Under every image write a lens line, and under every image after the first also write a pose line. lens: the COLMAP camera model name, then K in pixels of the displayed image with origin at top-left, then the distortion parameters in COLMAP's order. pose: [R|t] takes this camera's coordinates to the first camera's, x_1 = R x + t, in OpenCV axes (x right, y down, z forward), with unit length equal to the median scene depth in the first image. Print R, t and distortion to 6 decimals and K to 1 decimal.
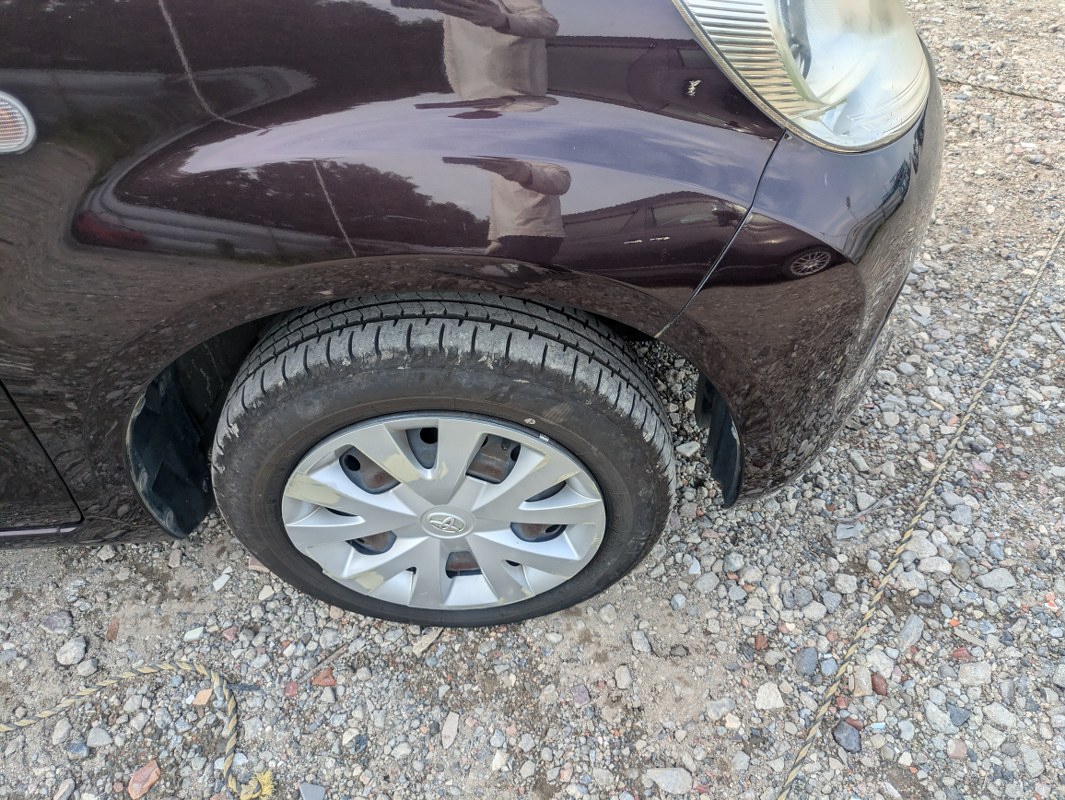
lens RADIAL K [[794.8, 0, 545.3], [0, 794.8, 400.8], [0, 0, 1]] dist [0.029908, -0.023287]
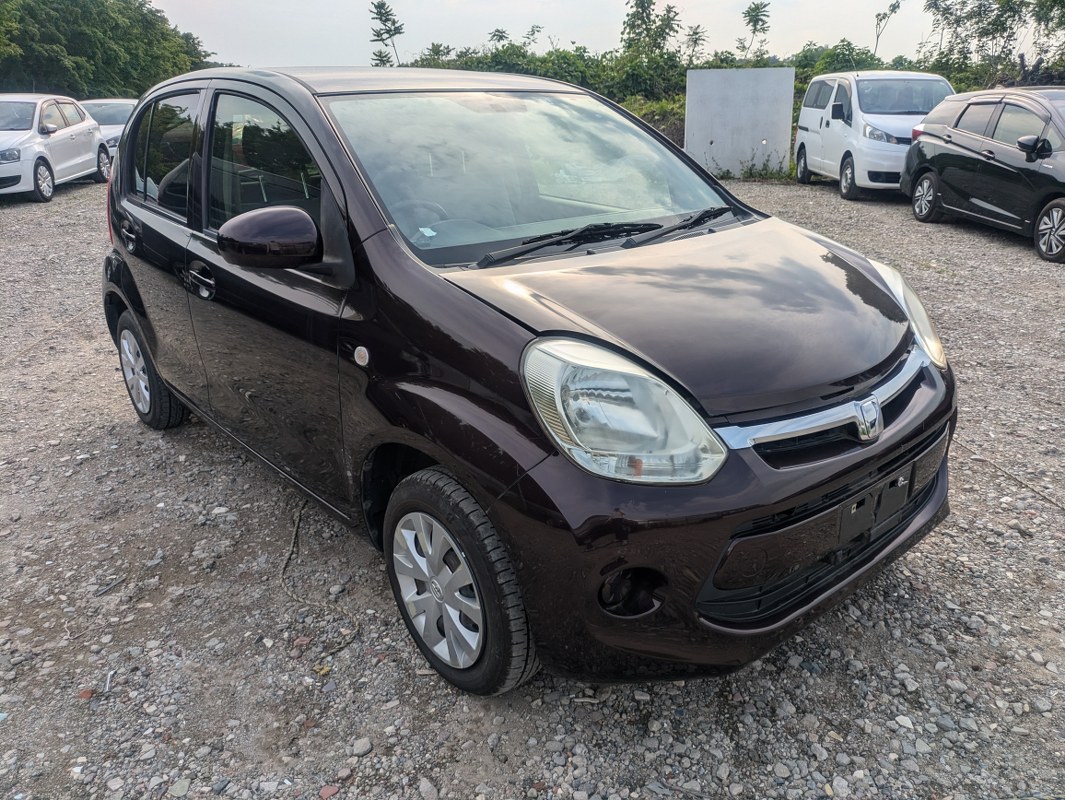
lens RADIAL K [[794.8, 0, 545.3], [0, 794.8, 400.8], [0, 0, 1]] dist [0.029908, -0.023287]
pose [[0.634720, 0.282660, -0.719190, 1.197306], [-0.557344, 0.812122, -0.172699, -0.030813], [0.535255, 0.510452, 0.673009, -0.377623]]
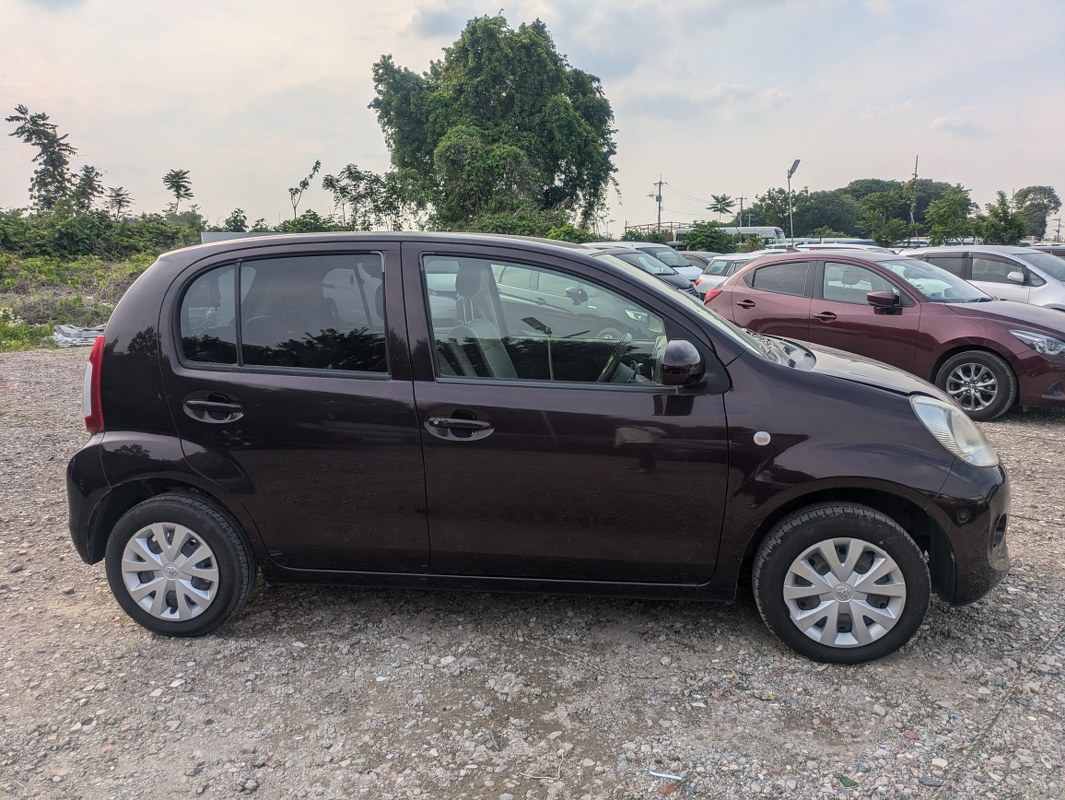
lens RADIAL K [[789.8, 0, 532.5], [0, 789.8, 400.0], [0, 0, 1]] dist [0.055407, -0.058443]
pose [[0.985889, 0.040296, -0.162476, -0.686186], [-0.127441, 0.810002, -0.572412, 1.196222], [0.108540, 0.585041, 0.803707, -1.548288]]
